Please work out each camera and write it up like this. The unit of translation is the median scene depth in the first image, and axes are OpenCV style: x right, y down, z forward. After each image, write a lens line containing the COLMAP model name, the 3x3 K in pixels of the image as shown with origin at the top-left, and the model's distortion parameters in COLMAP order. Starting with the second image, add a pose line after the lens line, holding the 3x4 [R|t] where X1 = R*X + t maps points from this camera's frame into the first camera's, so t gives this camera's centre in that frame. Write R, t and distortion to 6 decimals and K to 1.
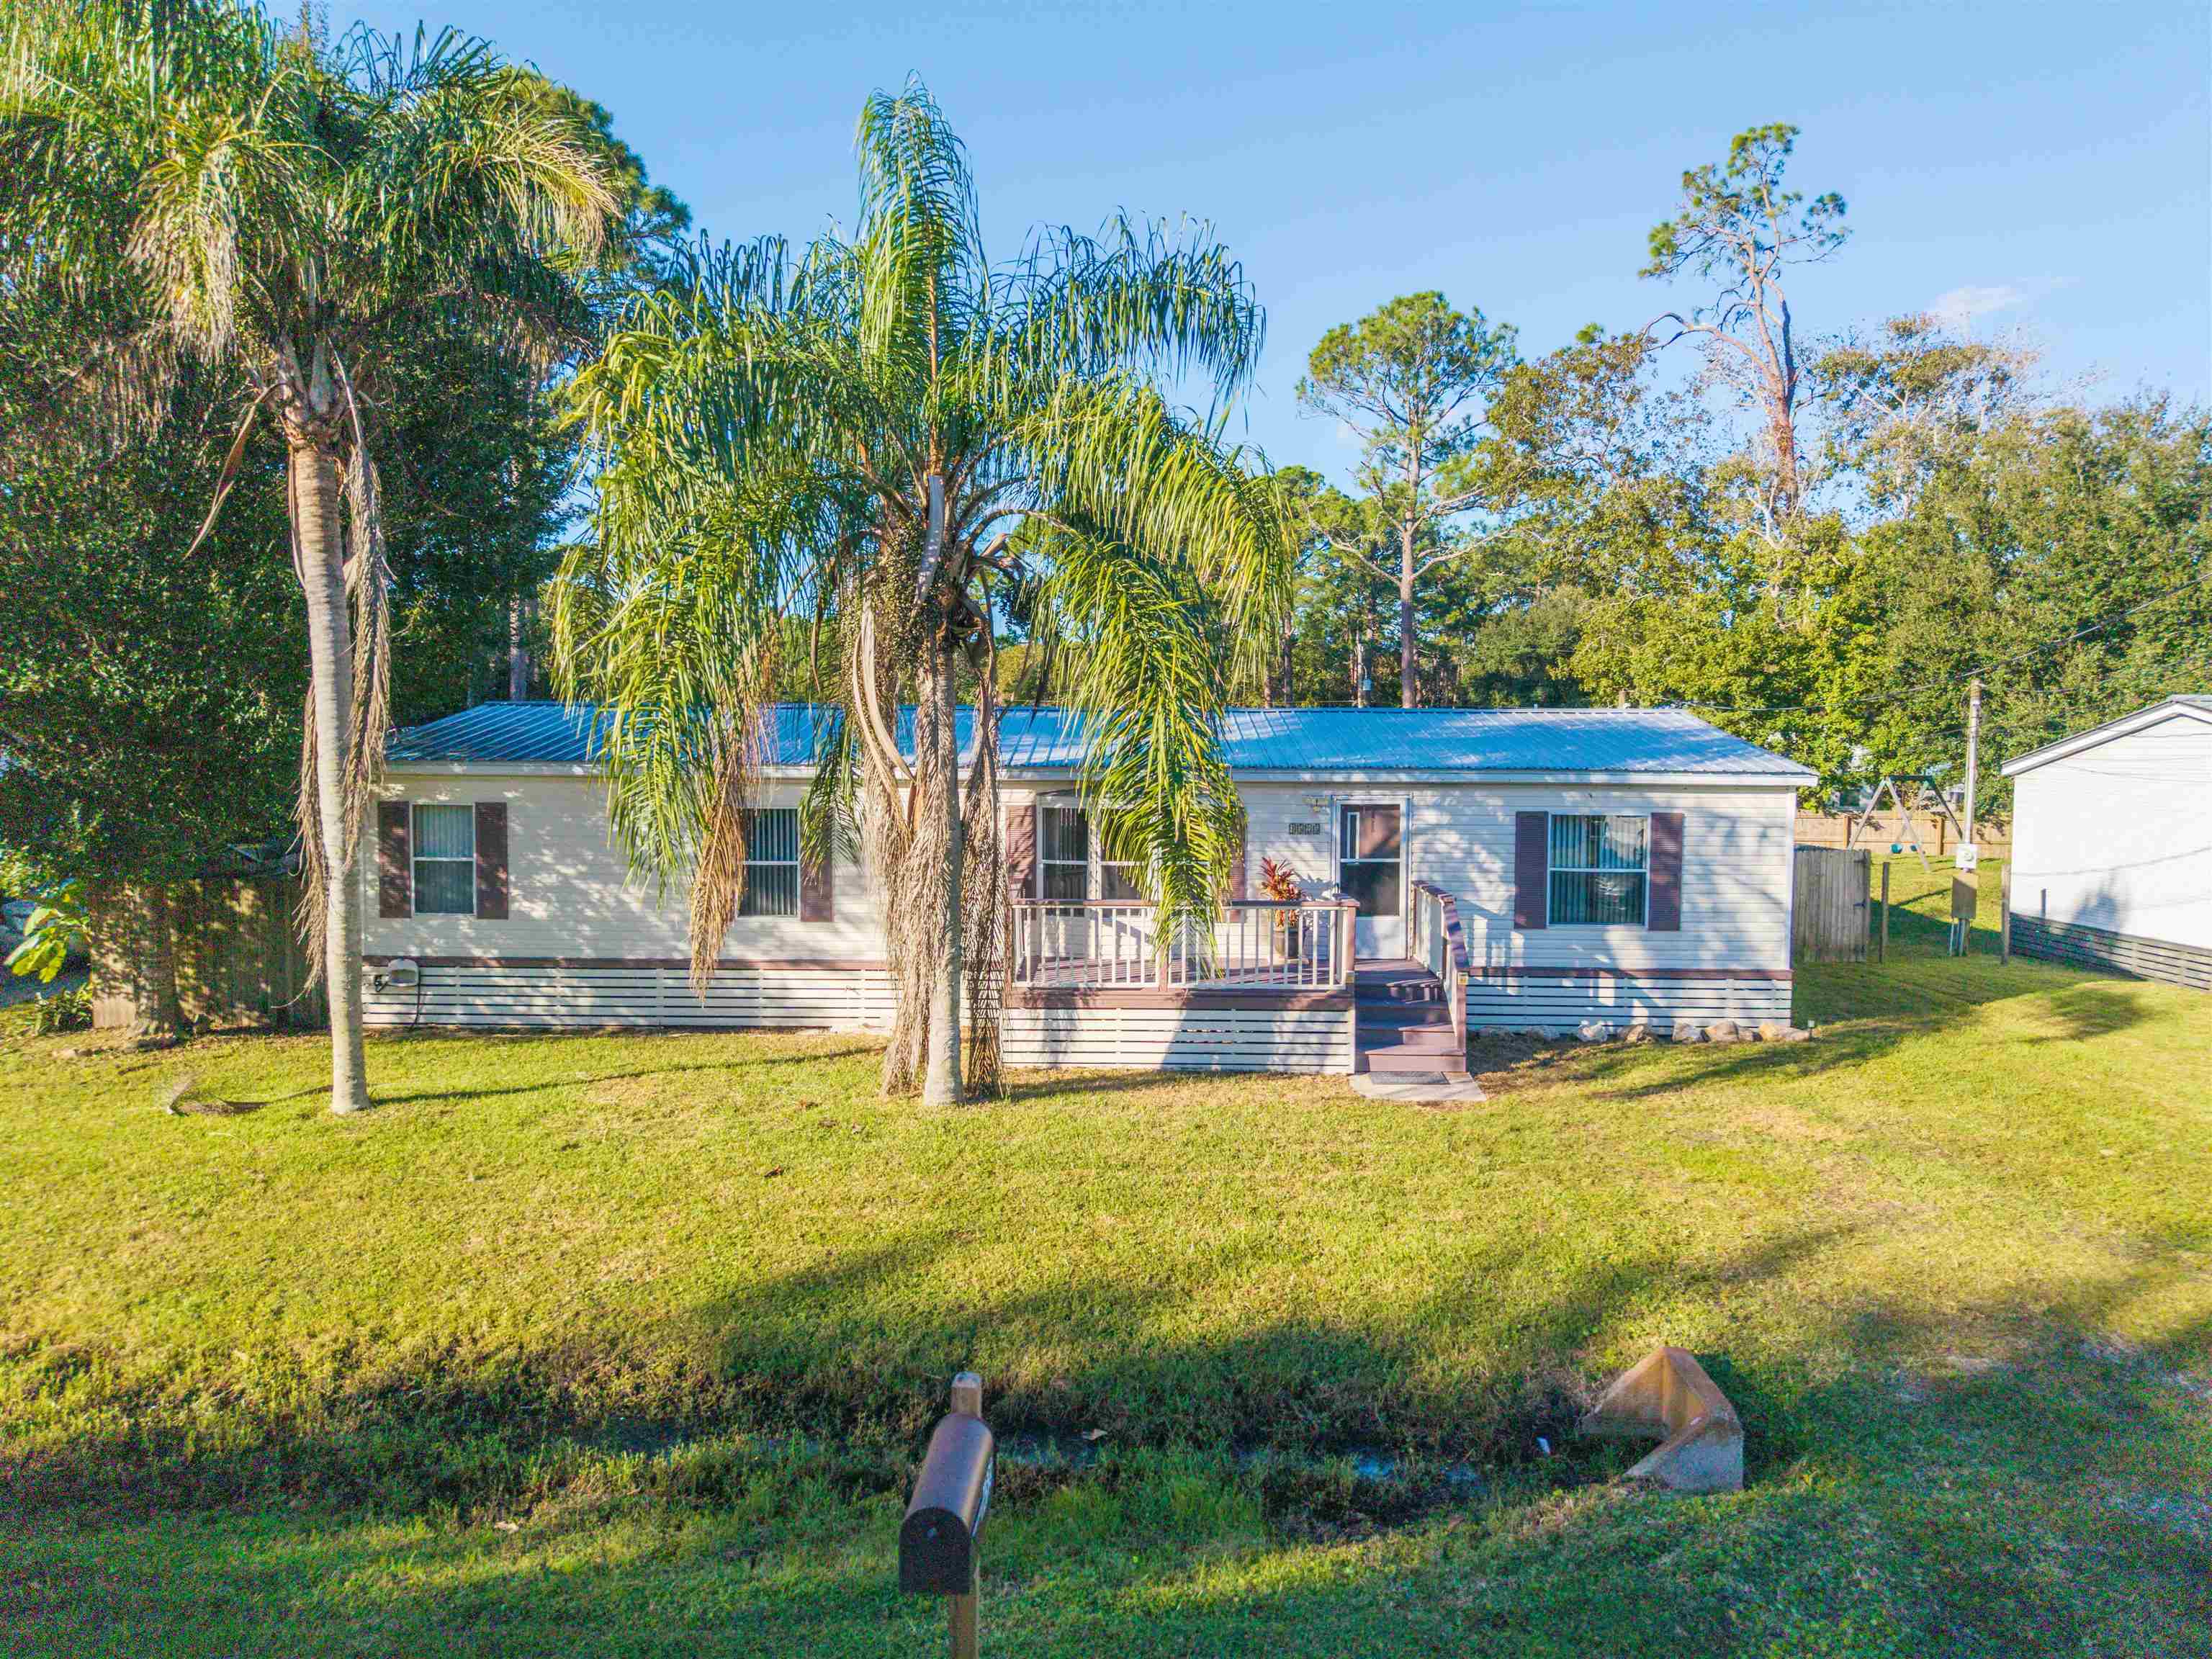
lens RADIAL K [[1488.3, 0, 1103.5], [0, 1488.3, 828.9], [0, 0, 1]] dist [0.013309, -0.006148]
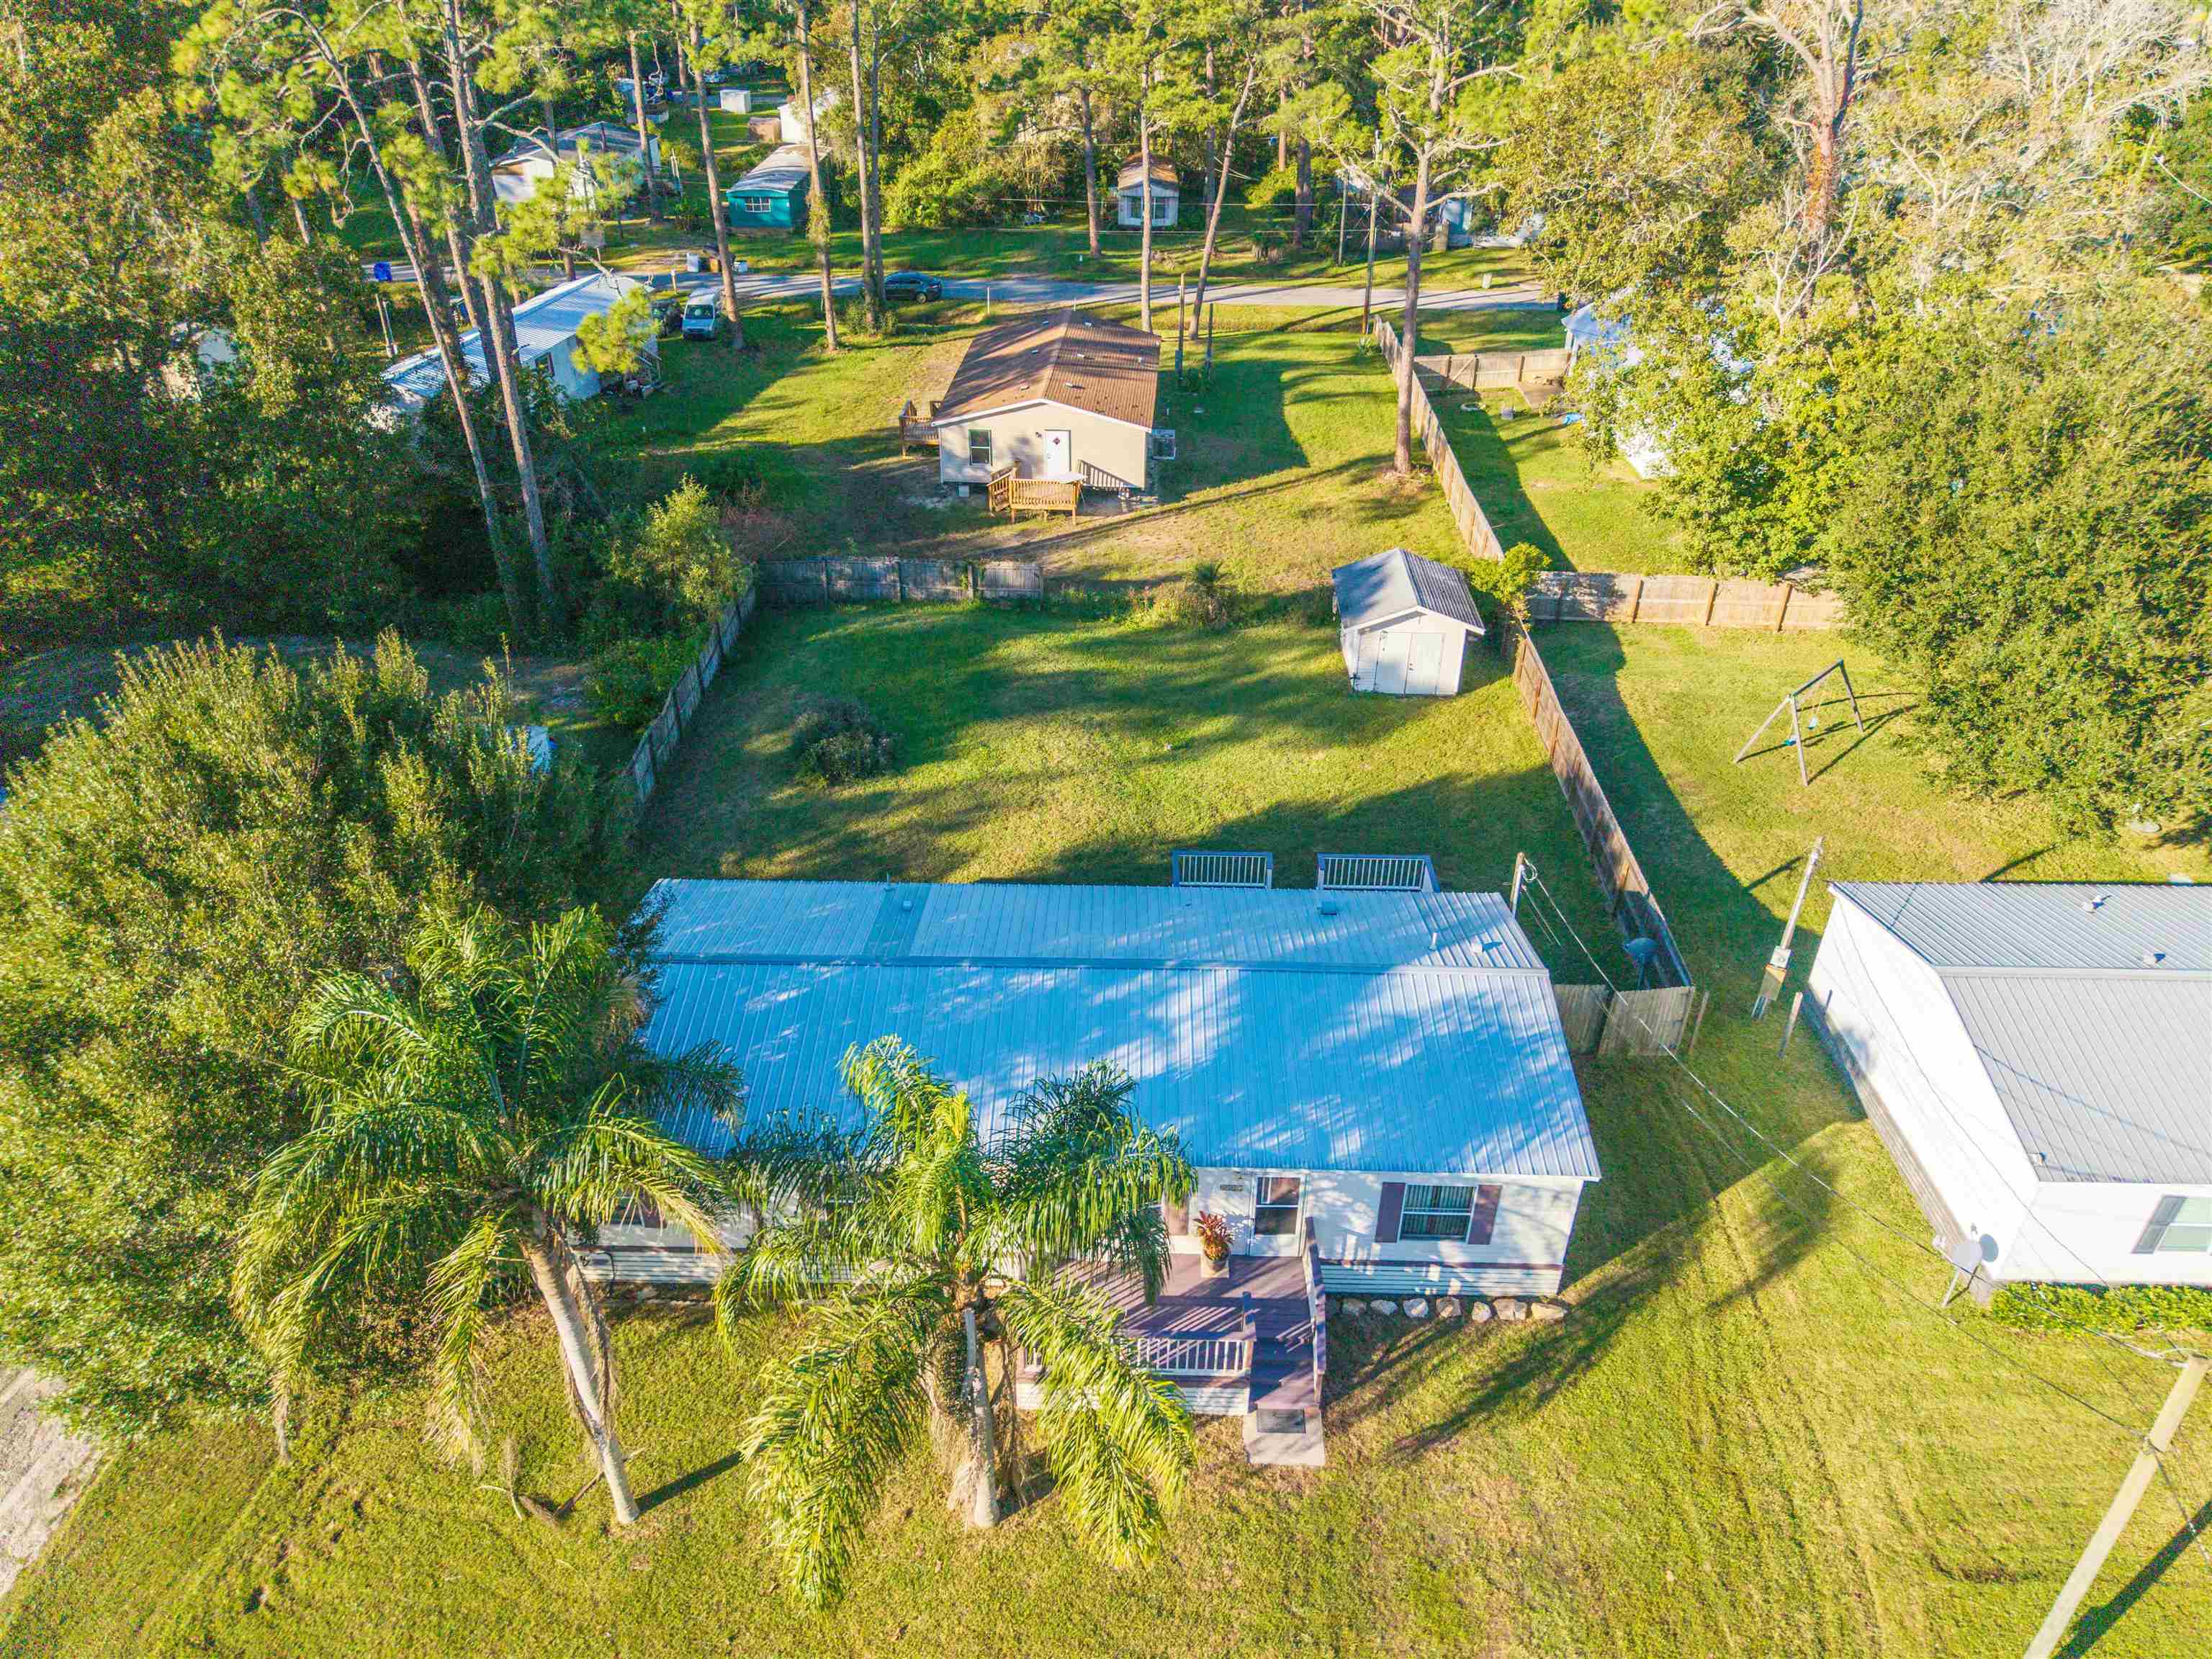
lens RADIAL K [[1488.3, 0, 1110.3], [0, 1488.3, 831.7], [0, 0, 1]] dist [0.013309, -0.006148]
pose [[0.999877, 0.009926, 0.012130, 0.000168], [-0.014326, 0.892736, 0.450353, -0.928199], [-0.006359, -0.450471, 0.892768, -0.100836]]
